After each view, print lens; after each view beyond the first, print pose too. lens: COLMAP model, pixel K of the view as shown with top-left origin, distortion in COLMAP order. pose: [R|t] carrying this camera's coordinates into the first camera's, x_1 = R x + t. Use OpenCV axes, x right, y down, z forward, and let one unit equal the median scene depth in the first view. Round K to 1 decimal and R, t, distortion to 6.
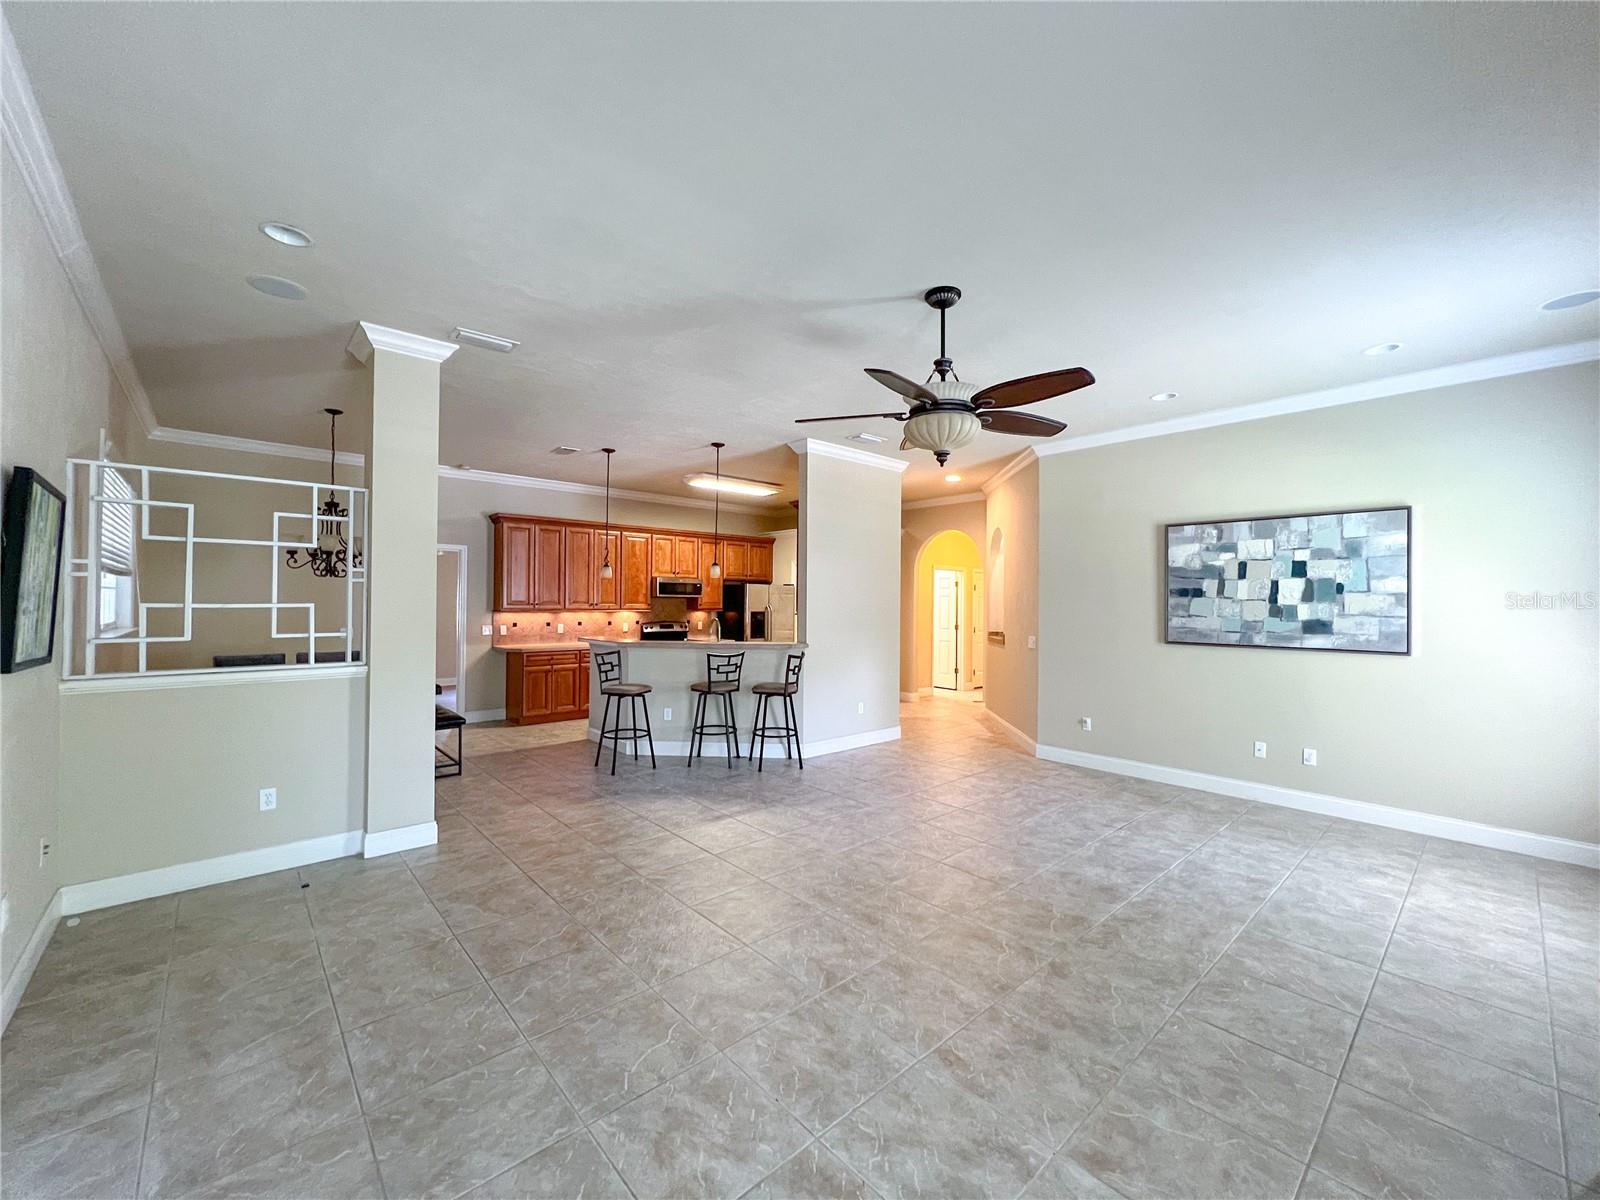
lens RADIAL K [[642.1, 0, 797.1], [0, 642.1, 596.5], [0, 0, 1]] dist [-0.000709, -0.000278]
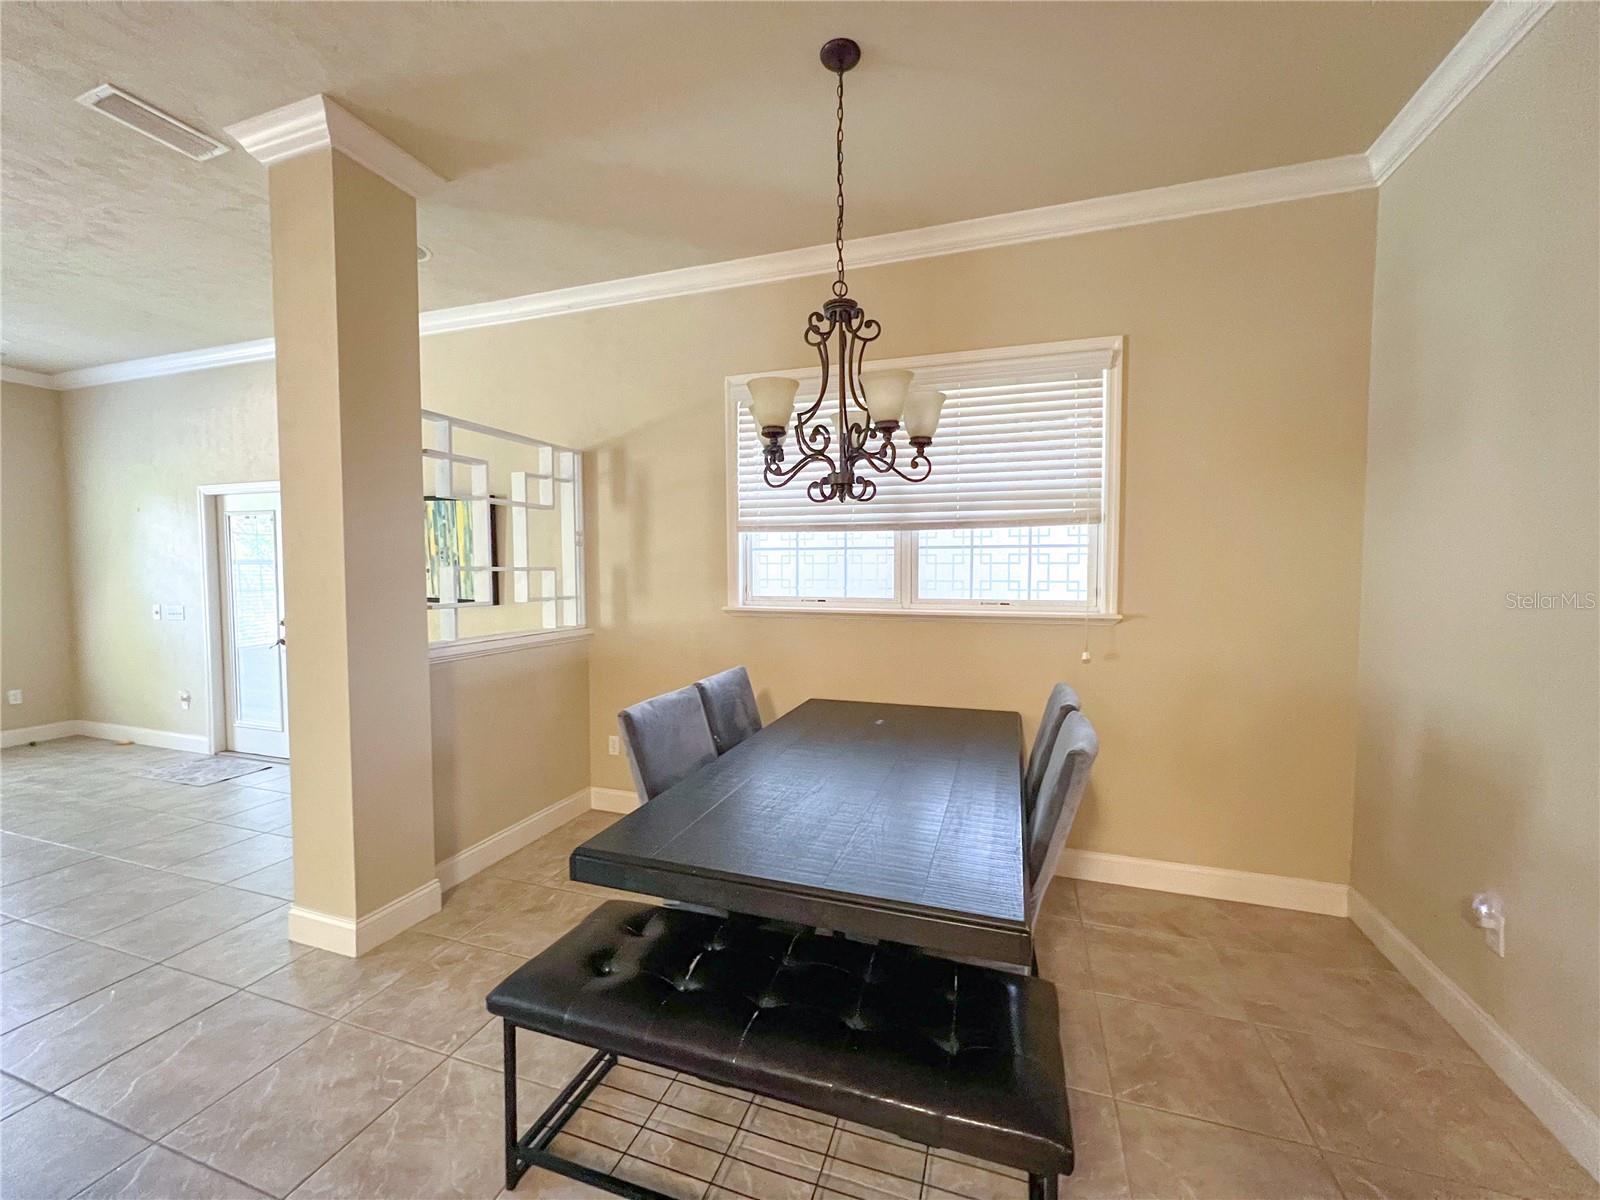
lens RADIAL K [[642.1, 0, 802.4], [0, 642.1, 595.0], [0, 0, 1]] dist [-0.000709, -0.000278]
pose [[-0.872899, 0.015542, -0.487654, -0.585851], [-0.000848, 0.999443, 0.033372, 0.015409], [0.487901, 0.029544, -0.872399, 1.497749]]
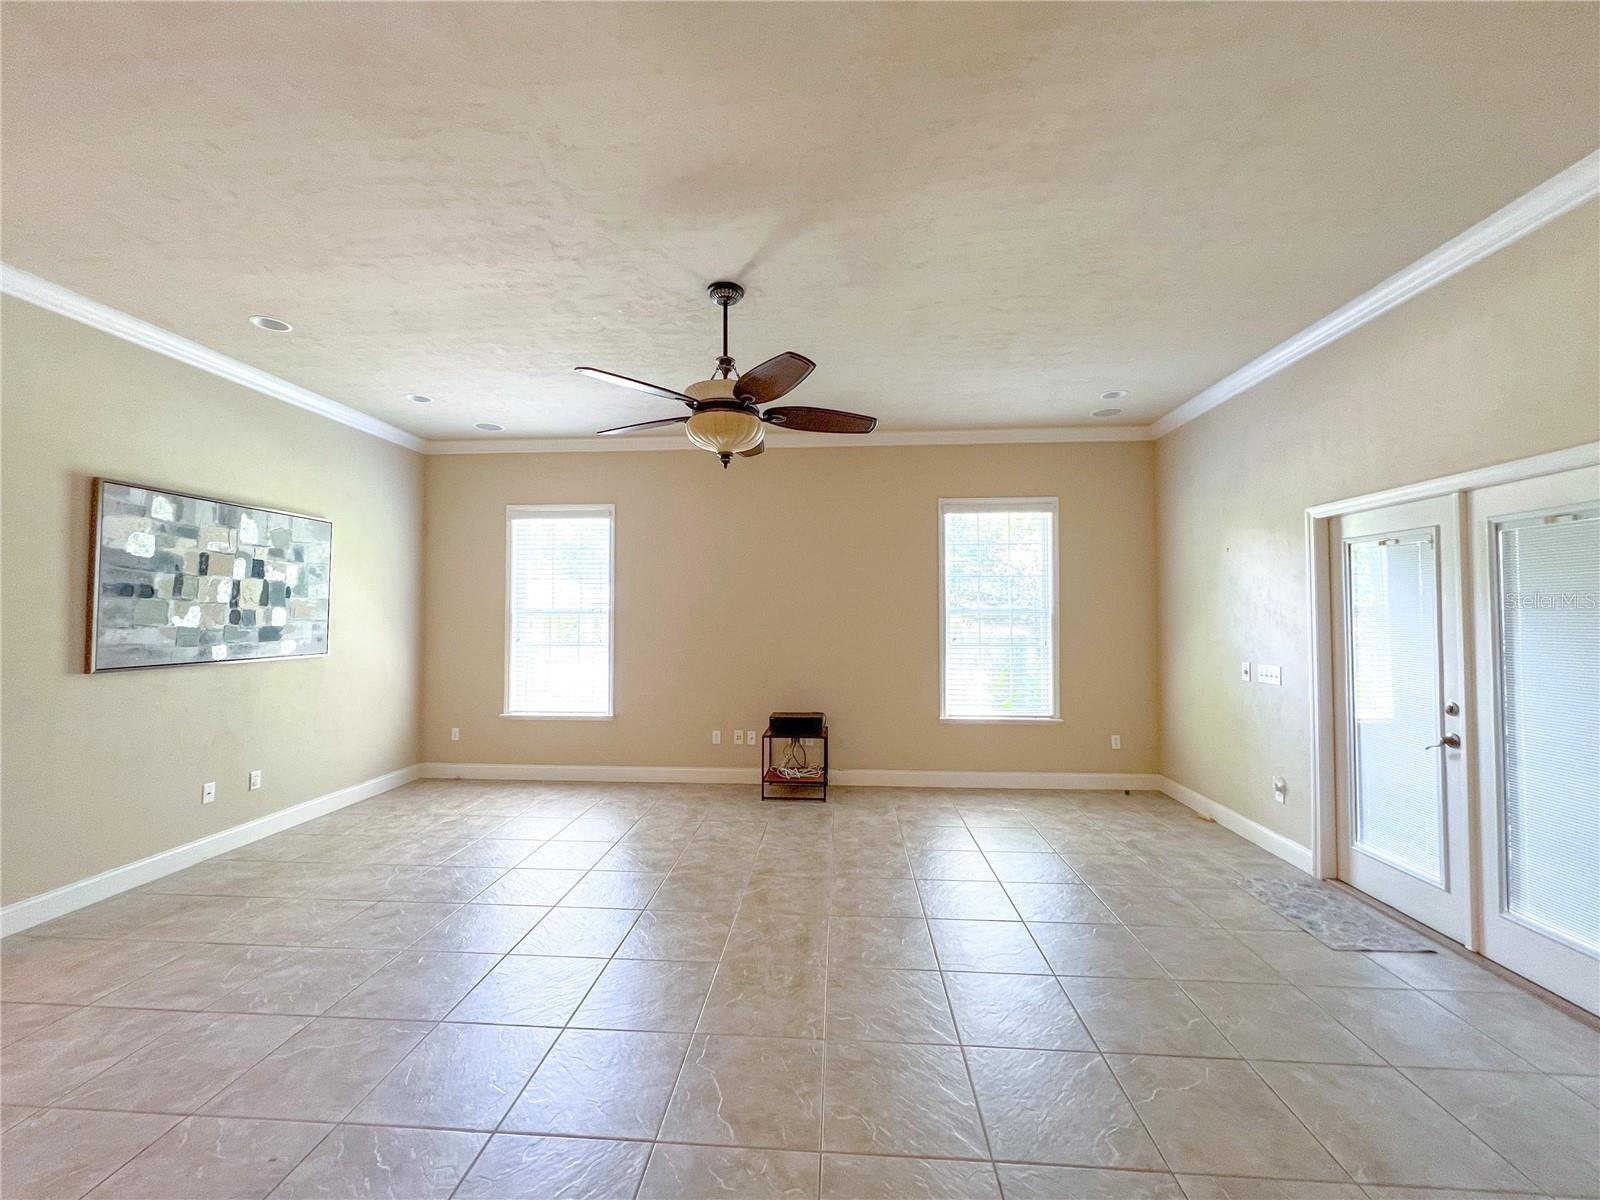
lens RADIAL K [[642.1, 0, 798.3], [0, 642.1, 598.6], [0, 0, 1]] dist [-0.000709, -0.000278]
pose [[-0.695155, 0.009074, 0.718802, -0.367807], [-0.012693, 0.999610, -0.024894, 0.010924], [-0.718748, -0.026429, -0.694769, 1.081912]]
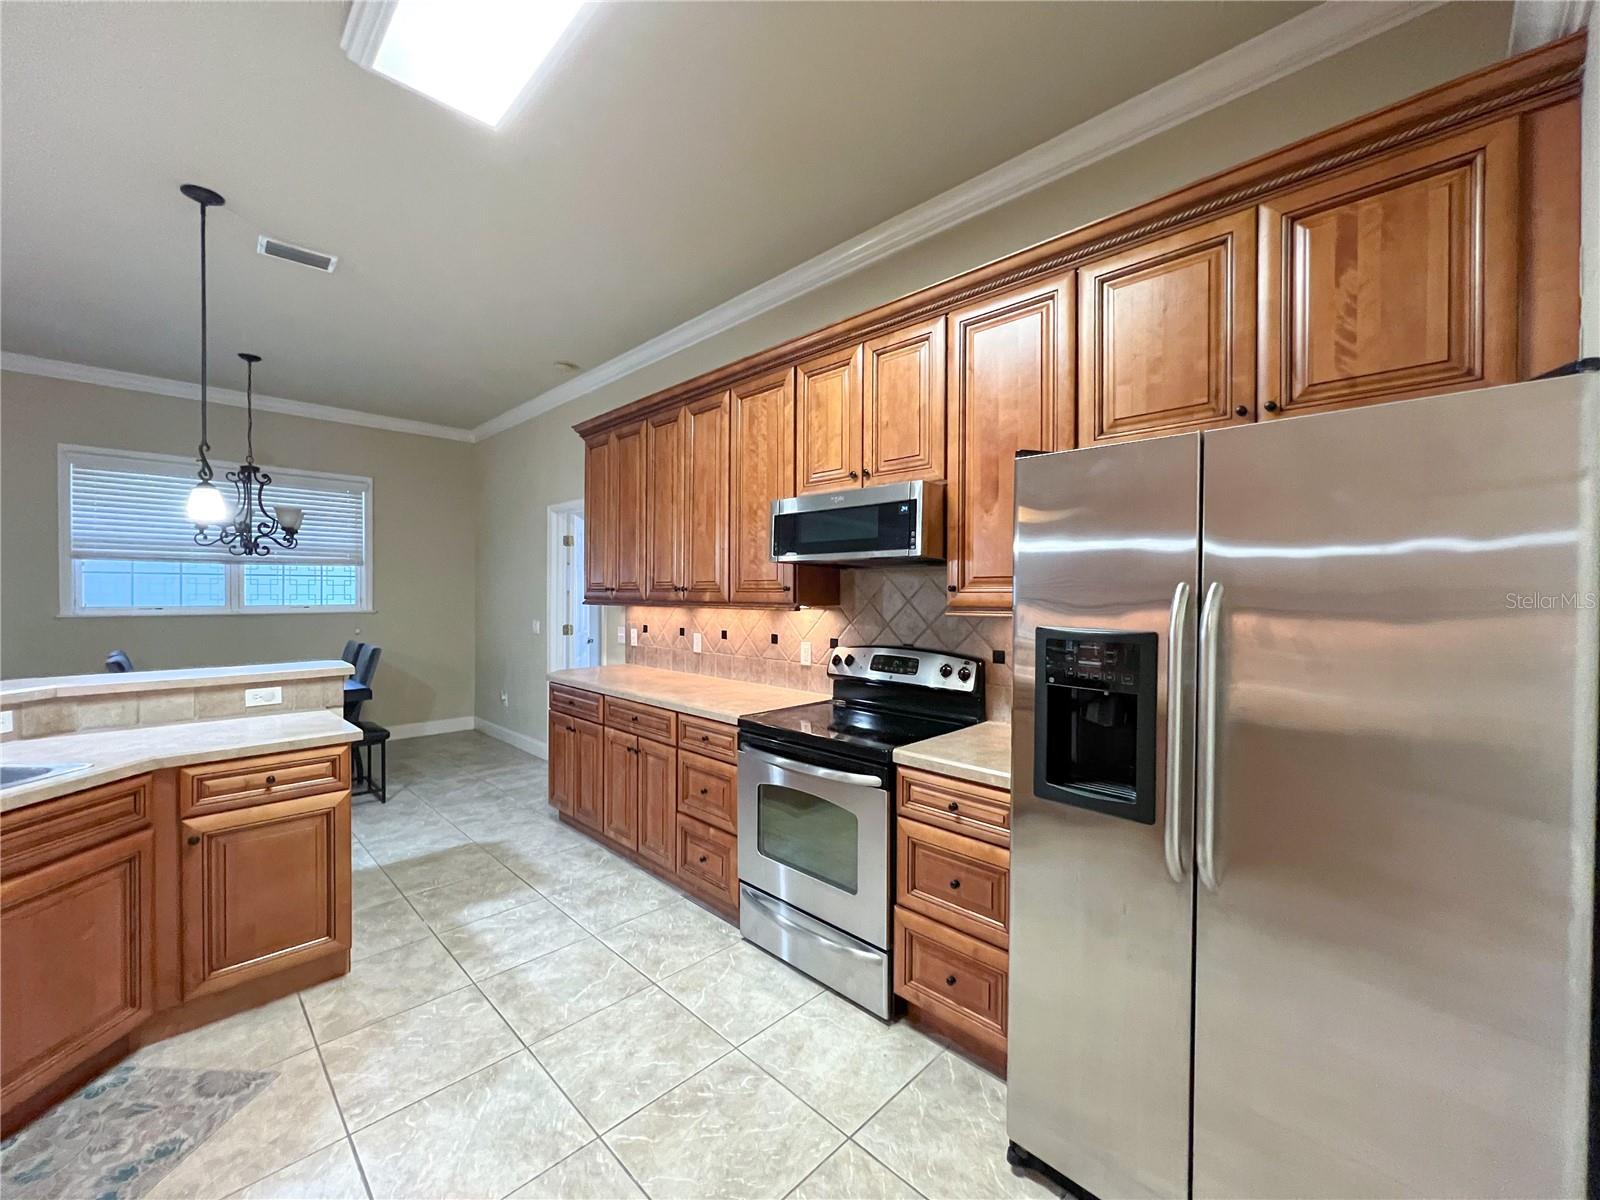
lens RADIAL K [[642.1, 0, 796.7], [0, 642.1, 598.1], [0, 0, 1]] dist [-0.000709, -0.000278]
pose [[0.050542, 0.004101, -0.998714, 0.183247], [0.004122, 0.999982, 0.004315, 0.028831], [0.998713, -0.004334, 0.050524, 1.893751]]
